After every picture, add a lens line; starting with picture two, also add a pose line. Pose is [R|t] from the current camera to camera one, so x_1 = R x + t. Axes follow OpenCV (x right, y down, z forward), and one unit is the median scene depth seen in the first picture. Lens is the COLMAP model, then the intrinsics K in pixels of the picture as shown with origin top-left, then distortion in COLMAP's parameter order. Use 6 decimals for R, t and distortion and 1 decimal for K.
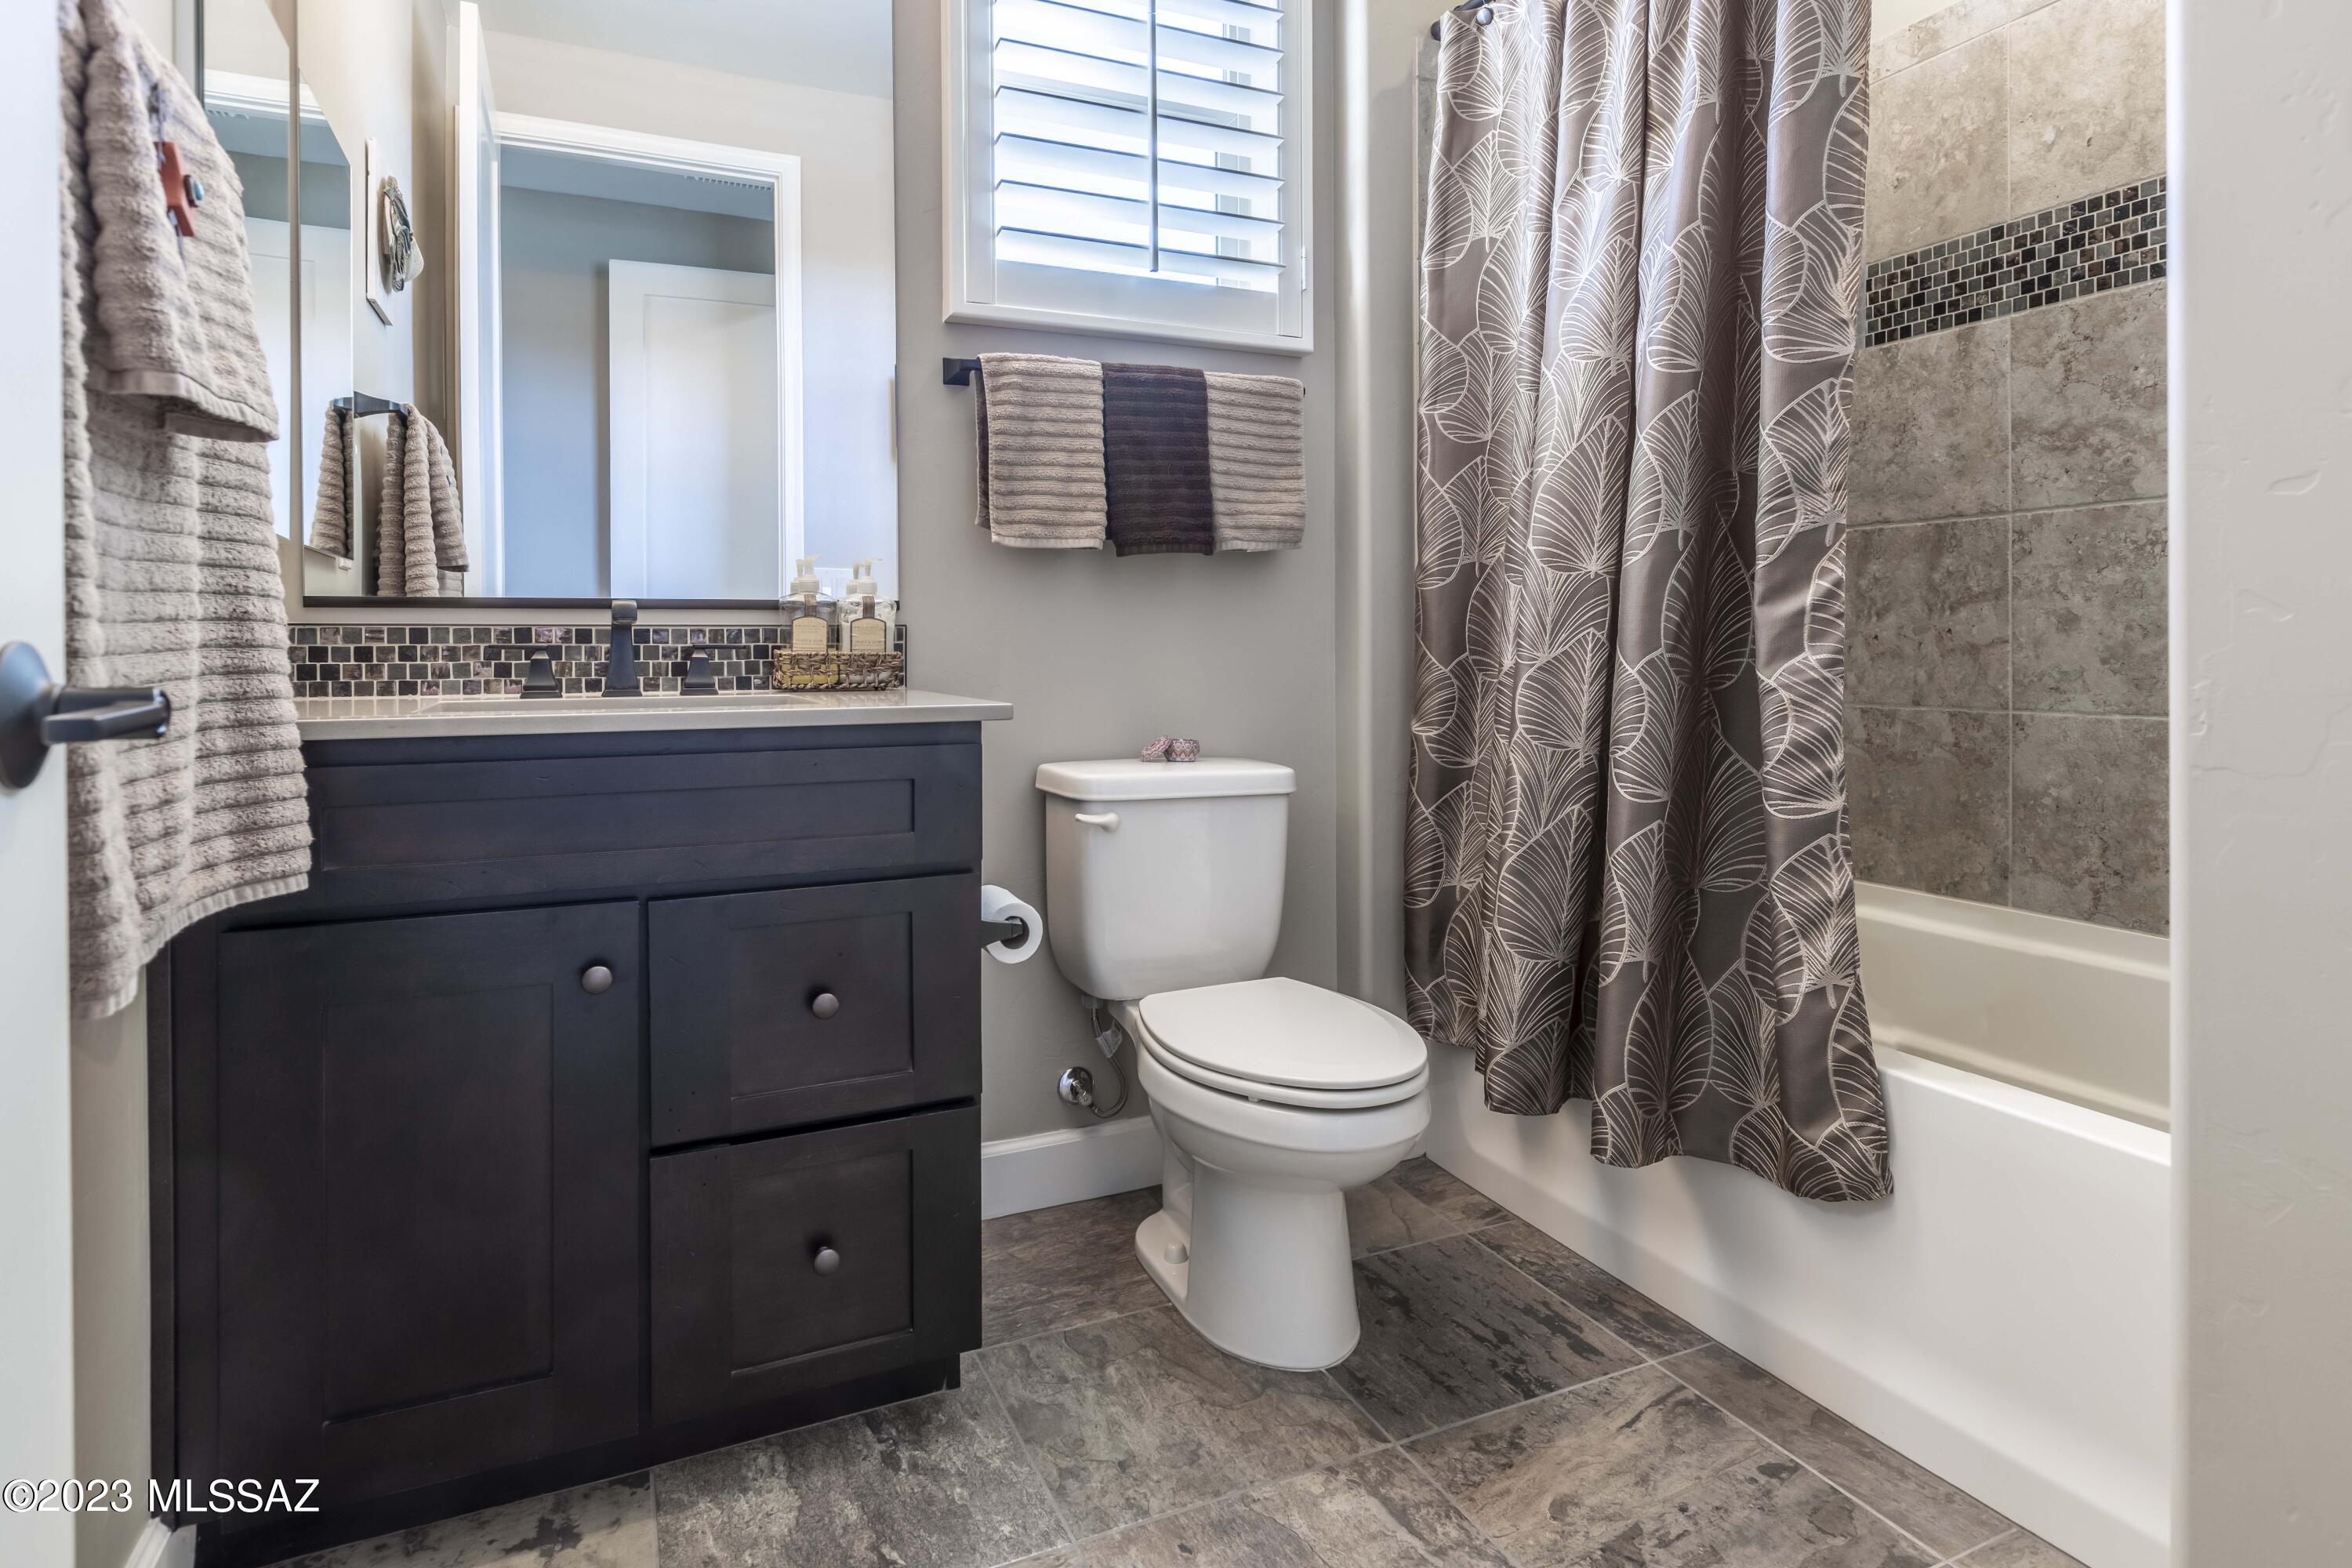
lens RADIAL K [[1293.1, 0, 1173.3], [0, 1293.1, 645.2], [0, 0, 1]] dist [-0.001048, -0.000625]
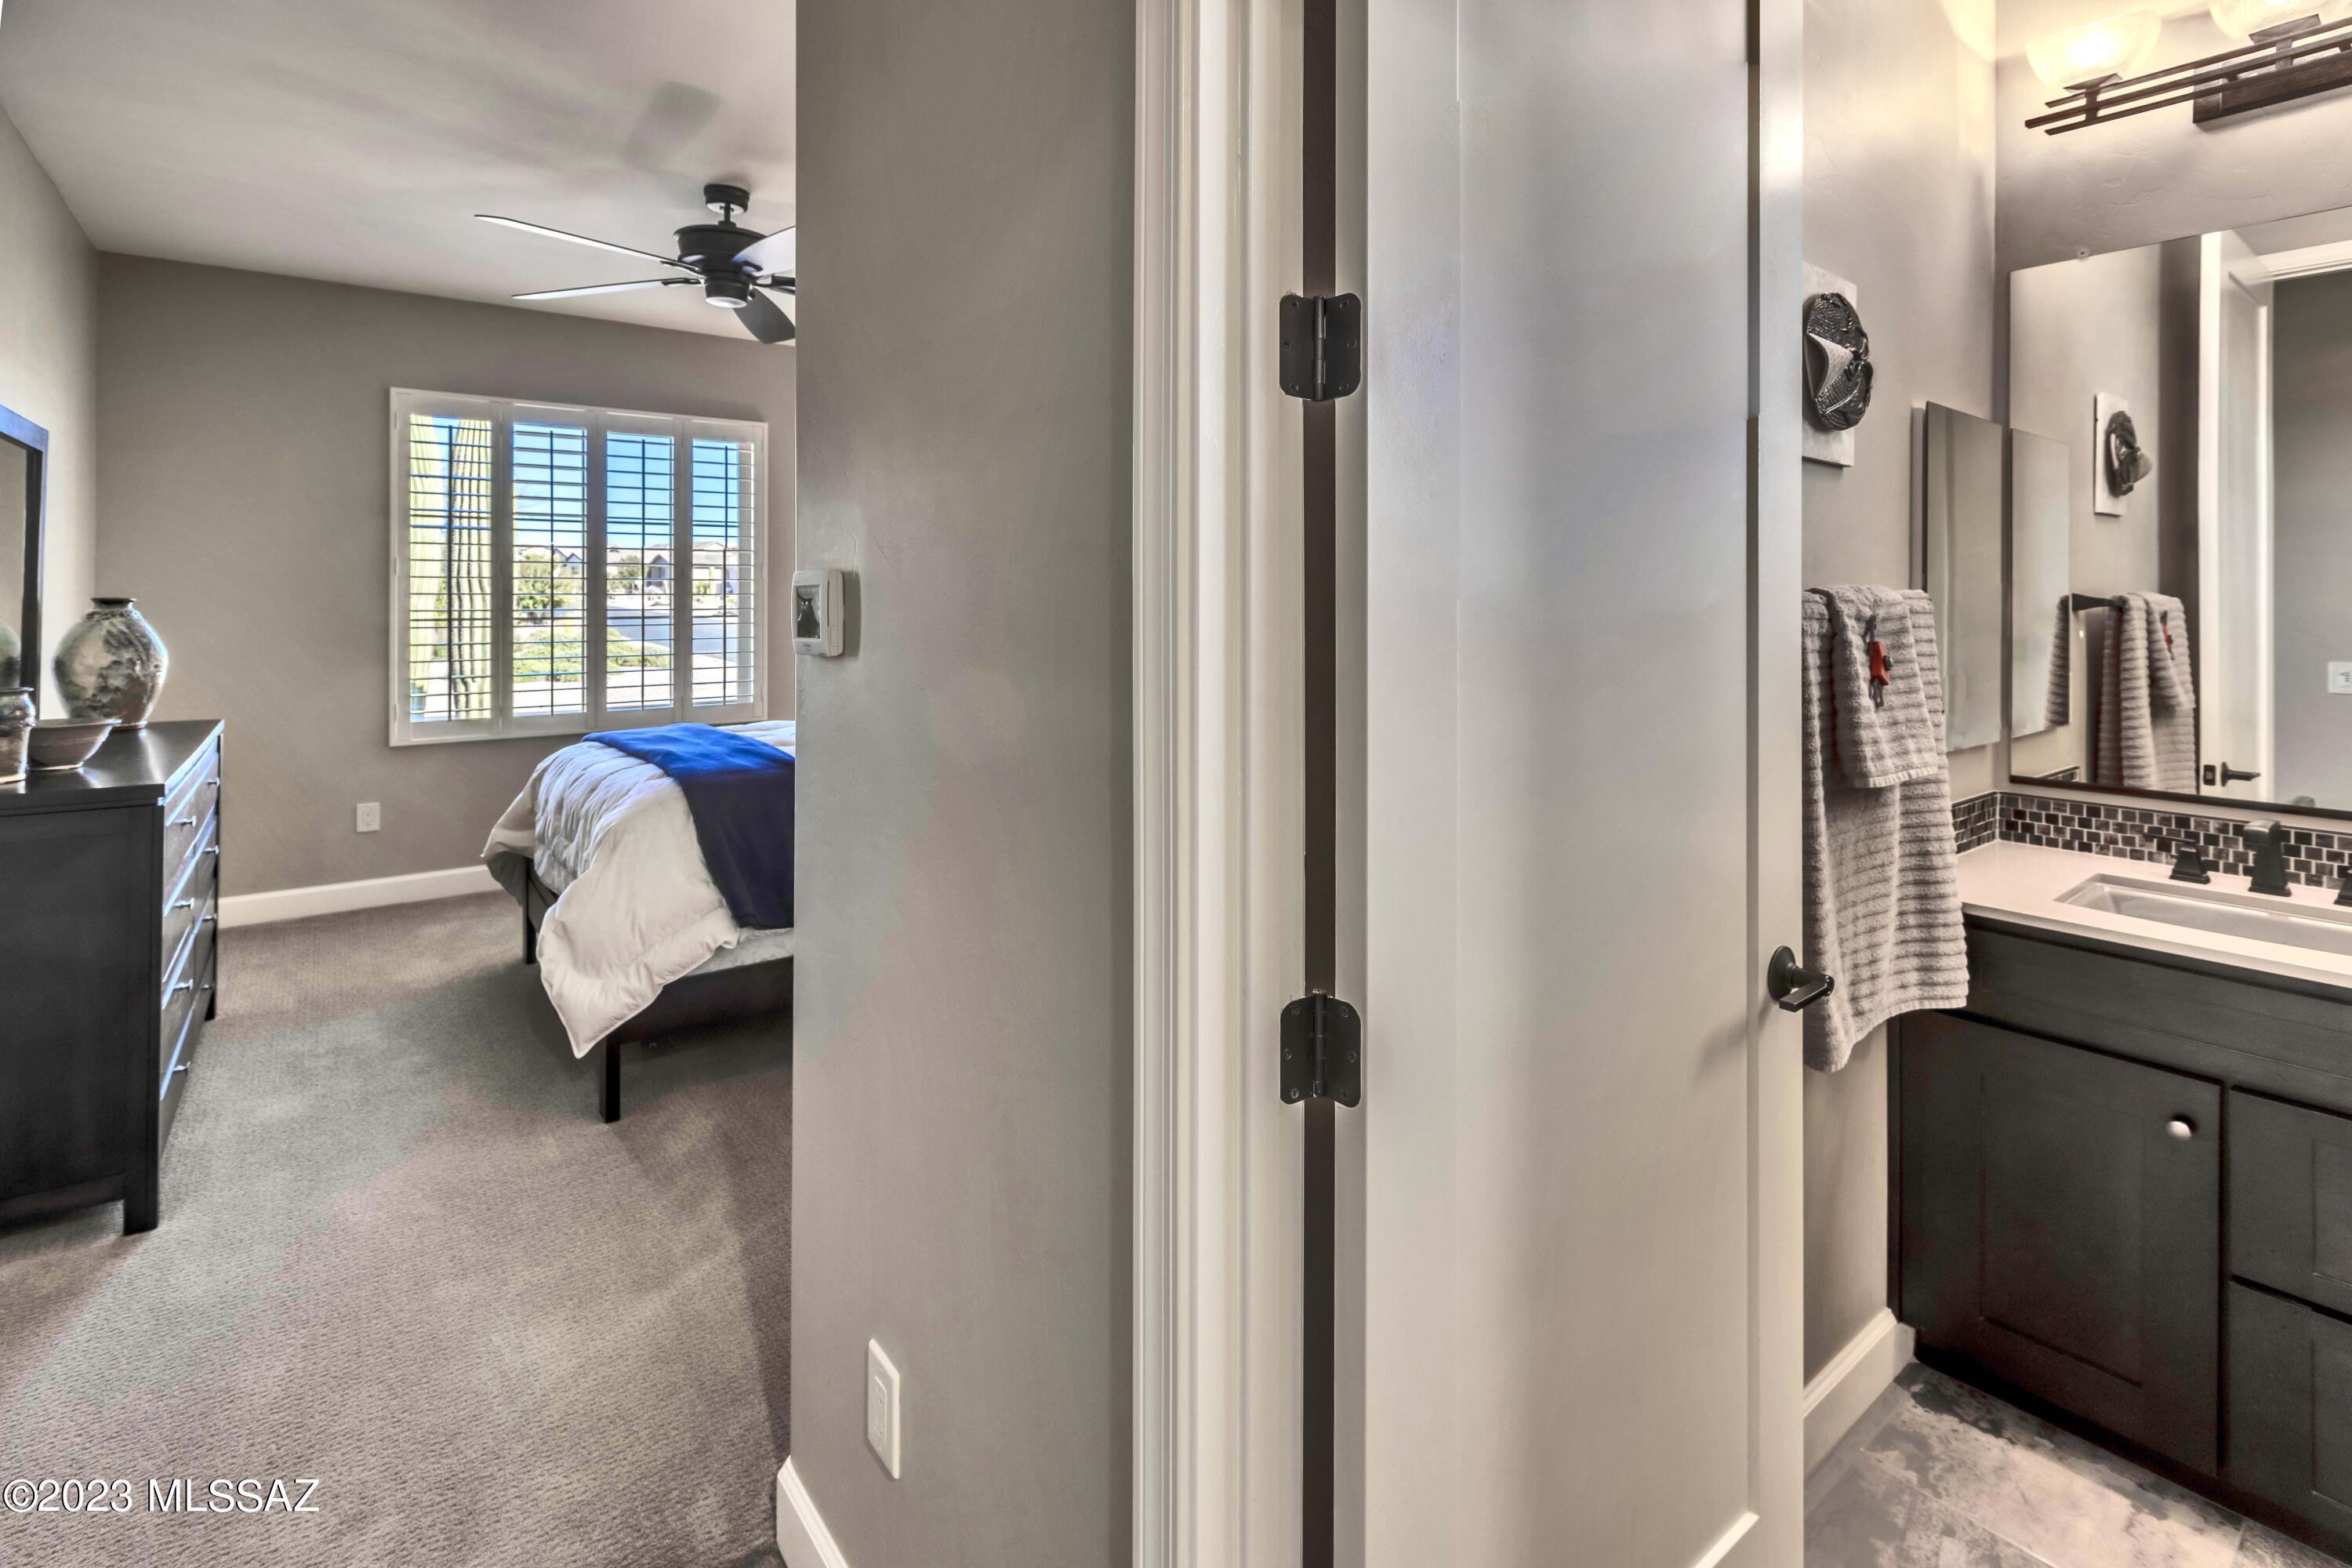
lens RADIAL K [[1120.9, 0, 1173.7], [0, 1120.9, 613.2], [0, 0, 1]] dist [0.004422, 0.000122]
pose [[0.243421, 0.025109, -0.969596, 0.466611], [0.002826, 0.999642, 0.026597, -0.343685], [0.969917, -0.009214, 0.243263, -0.349143]]
